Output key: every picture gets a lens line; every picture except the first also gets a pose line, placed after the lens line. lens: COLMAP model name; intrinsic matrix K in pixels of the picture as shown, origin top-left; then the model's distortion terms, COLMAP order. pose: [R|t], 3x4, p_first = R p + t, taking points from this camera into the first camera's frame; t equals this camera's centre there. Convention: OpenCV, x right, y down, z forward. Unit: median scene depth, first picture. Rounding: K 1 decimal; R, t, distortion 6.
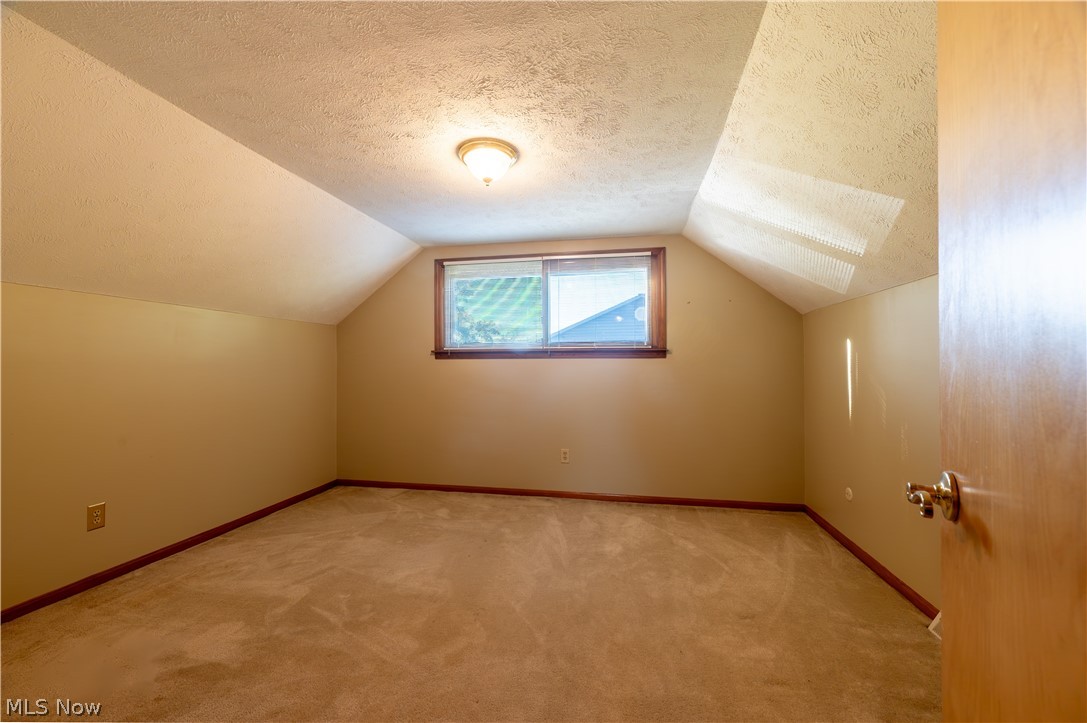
lens RADIAL K [[431.8, 0, 544.9], [0, 431.8, 361.5], [0, 0, 1]] dist [-0.001525, 0.000375]
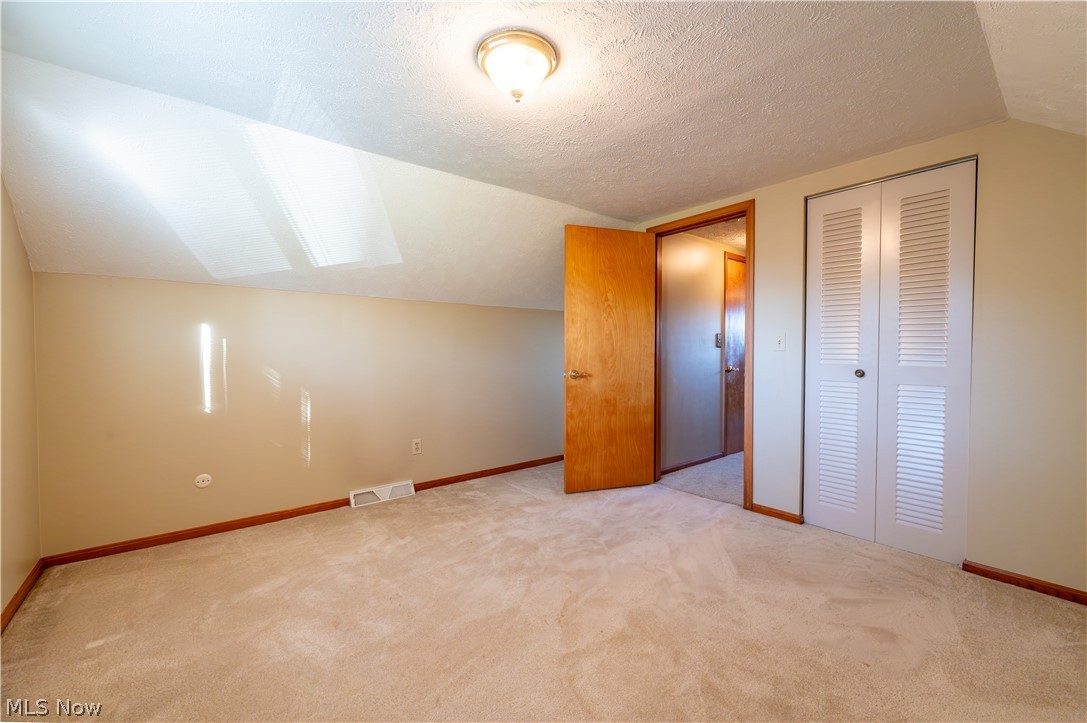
lens RADIAL K [[441.6, 0, 542.3], [0, 441.6, 360.6], [0, 0, 1]] dist [-0.000100, 0.000108]
pose [[-0.765790, -0.006704, 0.643056, -0.640021], [0.003347, 0.999891, 0.014410, 0.025648], [-0.643082, 0.013187, -0.765684, 1.516954]]
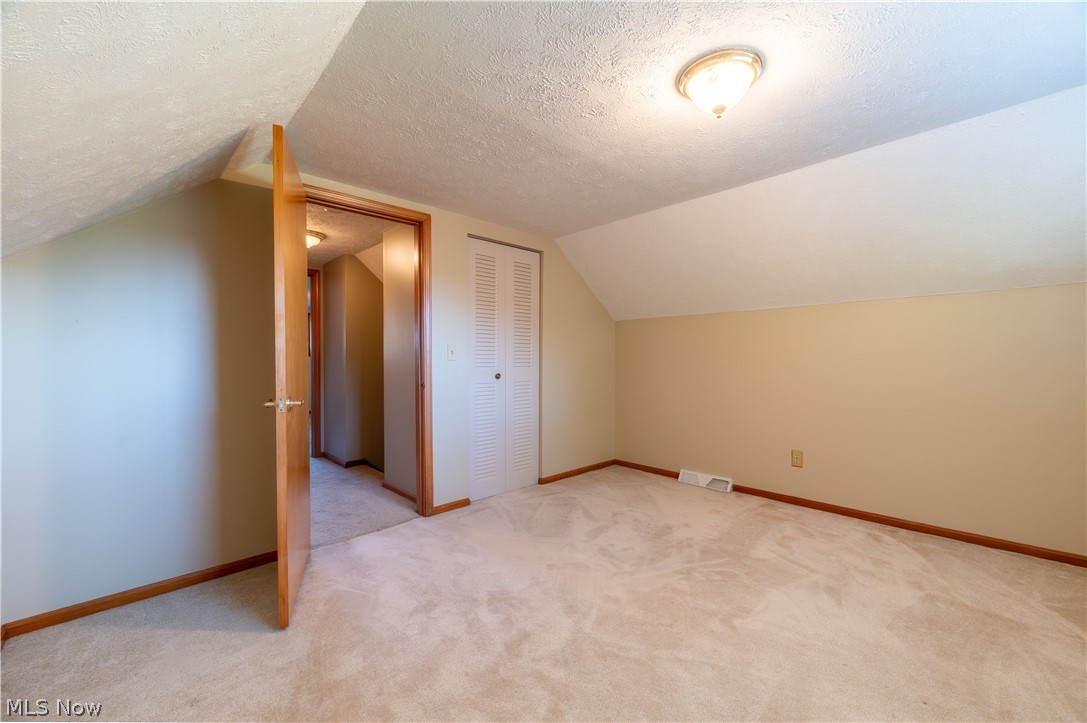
lens RADIAL K [[433.5, 0, 546.8], [0, 433.5, 361.4], [0, 0, 1]] dist [0.001944, 0.000168]
pose [[-0.570934, 0.012355, -0.820903, 0.652541], [0.008563, 0.999922, 0.009094, 0.011576], [0.820951, -0.001837, -0.570995, 1.154532]]
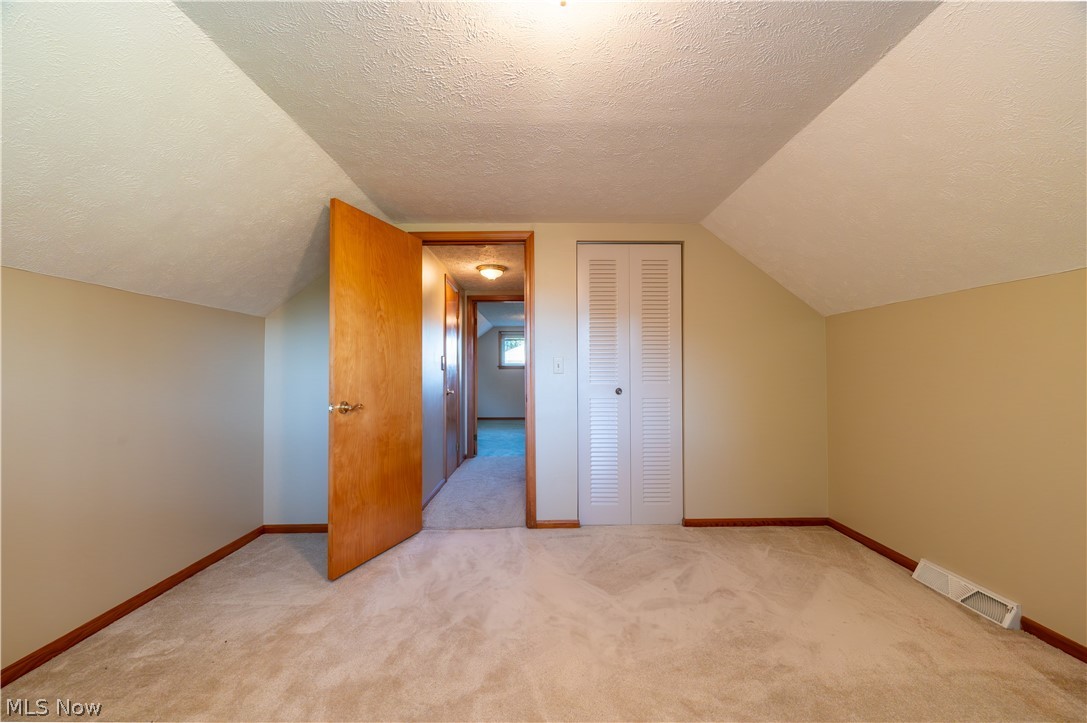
lens RADIAL K [[431.8, 0, 544.9], [0, 431.8, 361.5], [0, 0, 1]] dist [-0.001525, 0.000375]
pose [[-0.977829, 0.005614, -0.209328, -0.008253], [0.011443, 0.999579, -0.026645, 0.015951], [0.209090, -0.028450, -0.977482, 1.431063]]
